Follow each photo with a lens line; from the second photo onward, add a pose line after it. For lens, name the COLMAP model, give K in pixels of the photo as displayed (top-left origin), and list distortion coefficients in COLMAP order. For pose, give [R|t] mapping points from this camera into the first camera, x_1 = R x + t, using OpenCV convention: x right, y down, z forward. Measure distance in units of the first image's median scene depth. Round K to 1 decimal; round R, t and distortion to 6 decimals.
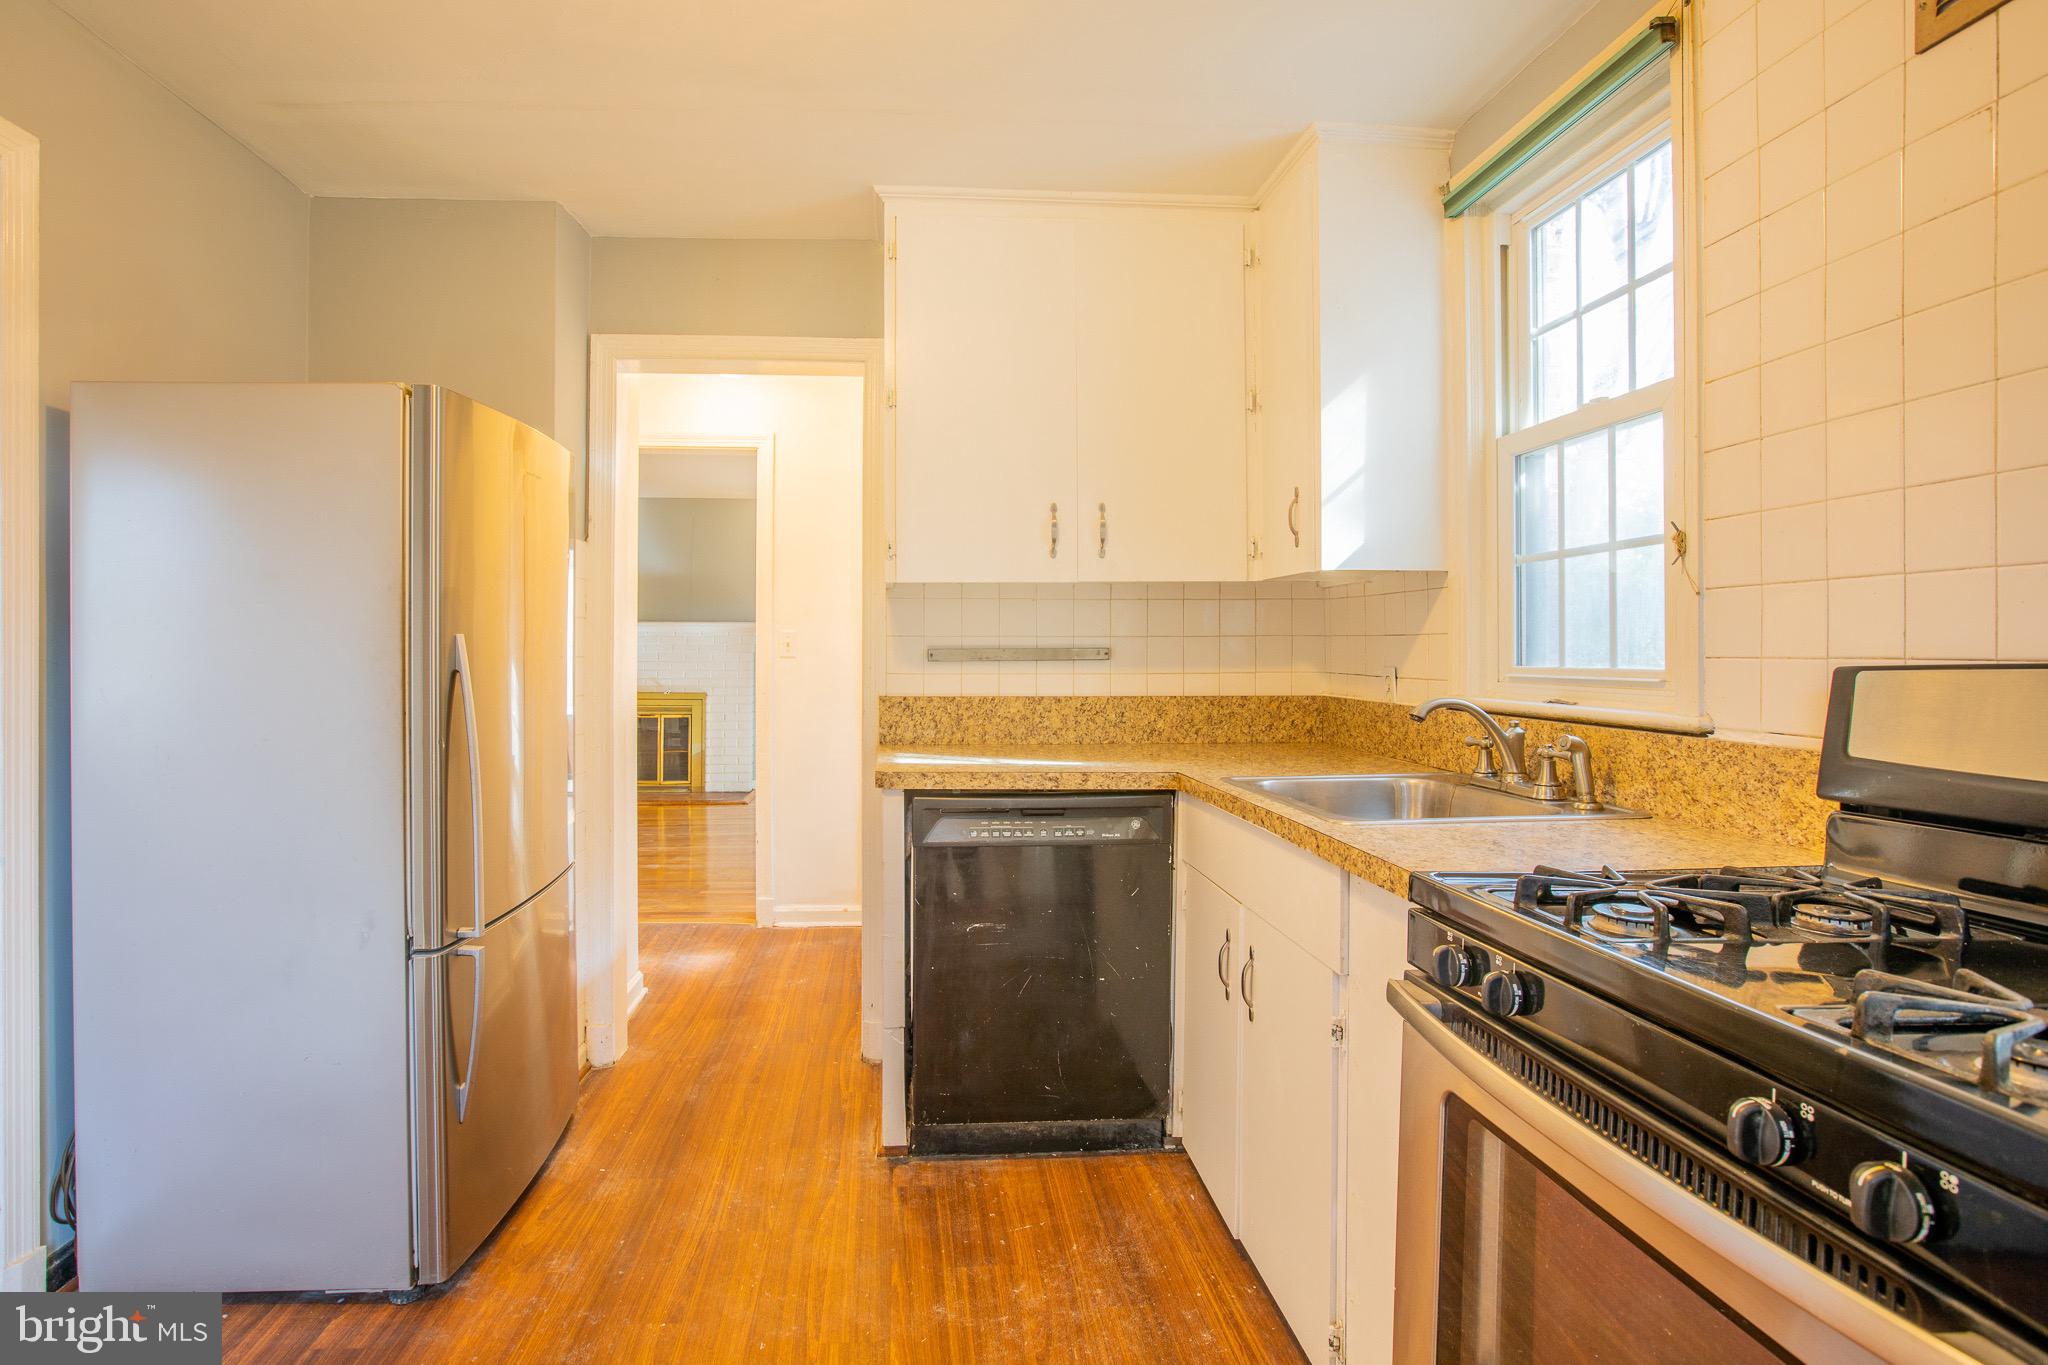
lens RADIAL K [[1023.3, 0, 1014.7], [0, 1023.3, 647.4], [0, 0, 1]] dist [-0.048240, 0.026556]
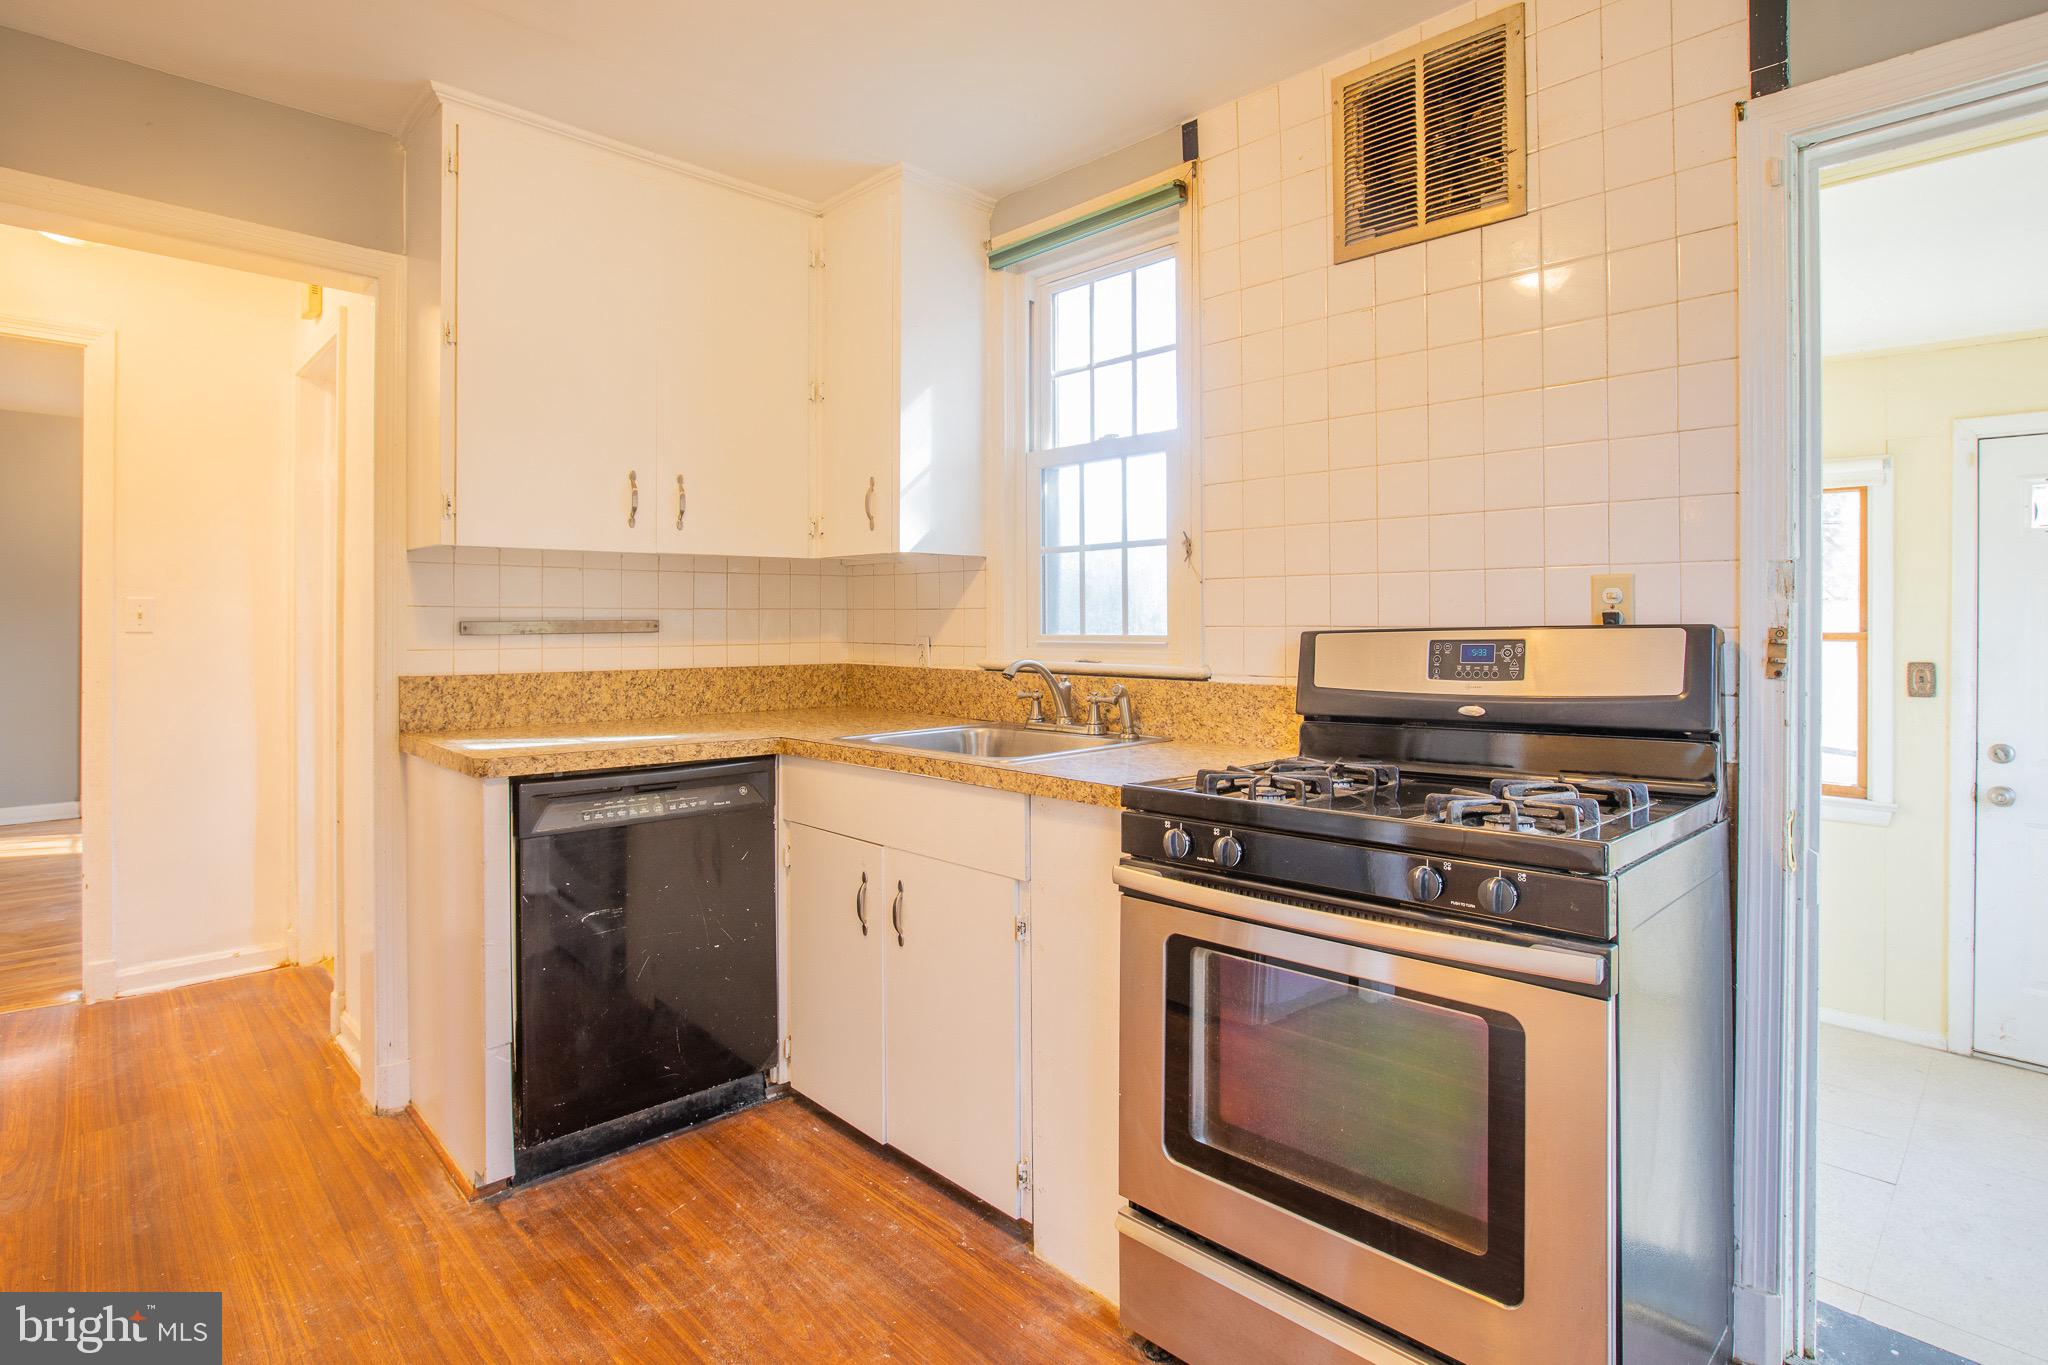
lens RADIAL K [[1034.3, 0, 1037.8], [0, 1034.3, 618.7], [0, 0, 1]] dist [-0.045311, 0.023002]
pose [[0.758826, 0.002563, 0.651289, -0.342458], [-0.000769, 0.999995, -0.003040, 0.002559], [-0.651293, 0.001806, 0.758824, 0.016445]]
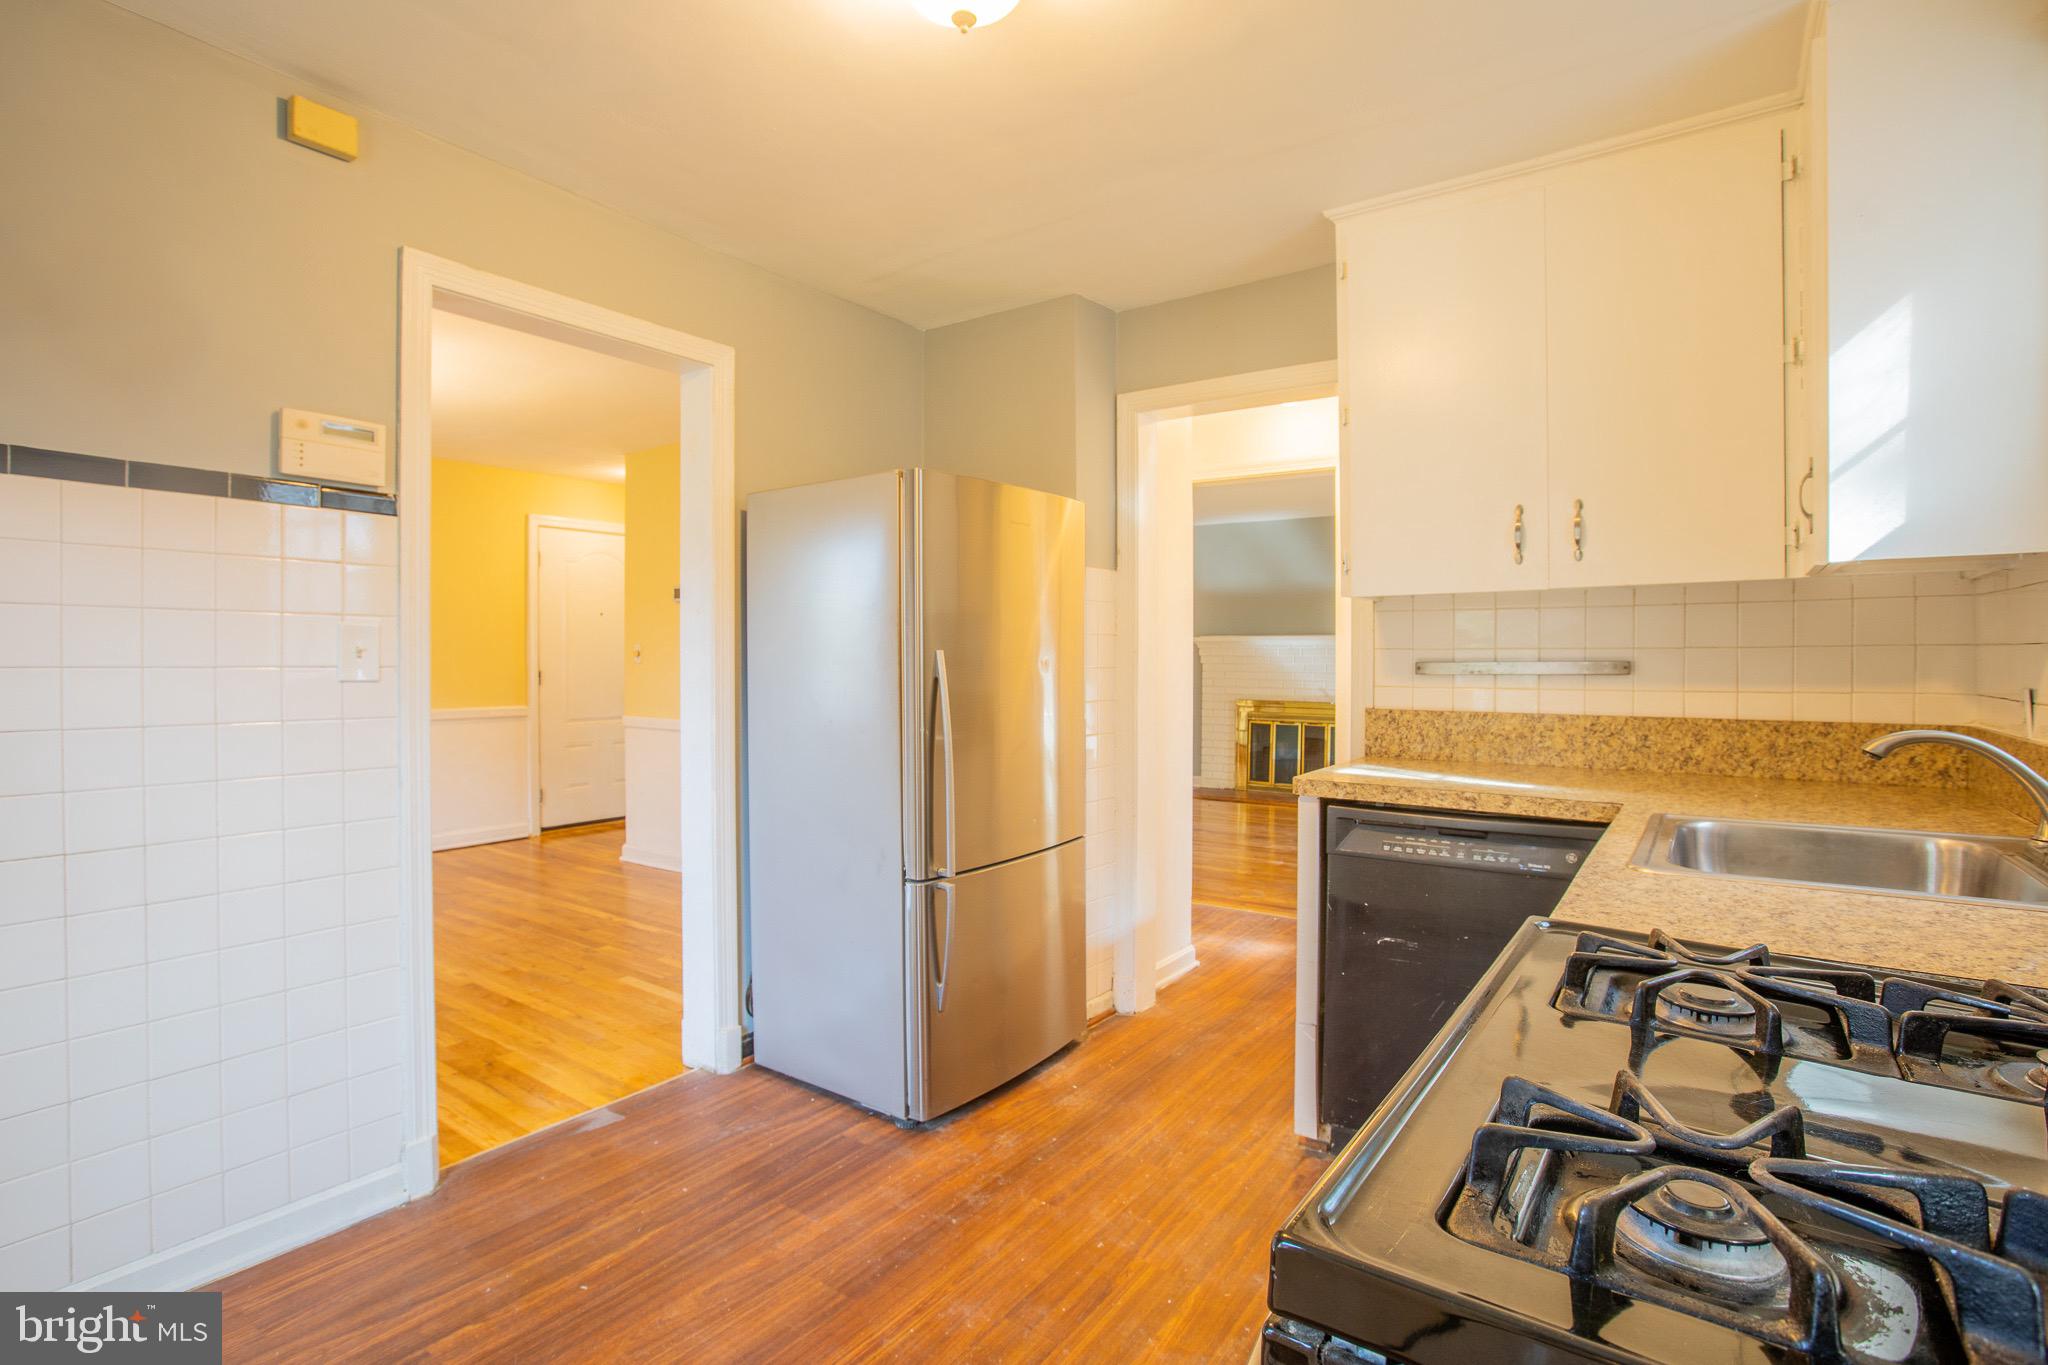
lens RADIAL K [[1011.6, 0, 1030.2], [0, 1011.6, 671.1], [0, 0, 1]] dist [-0.044328, 0.031564]
pose [[0.777389, 0.007582, -0.628974, 0.288272], [0.000701, 0.999916, 0.012920, -0.002675], [0.629020, -0.010485, 0.777319, 0.018707]]
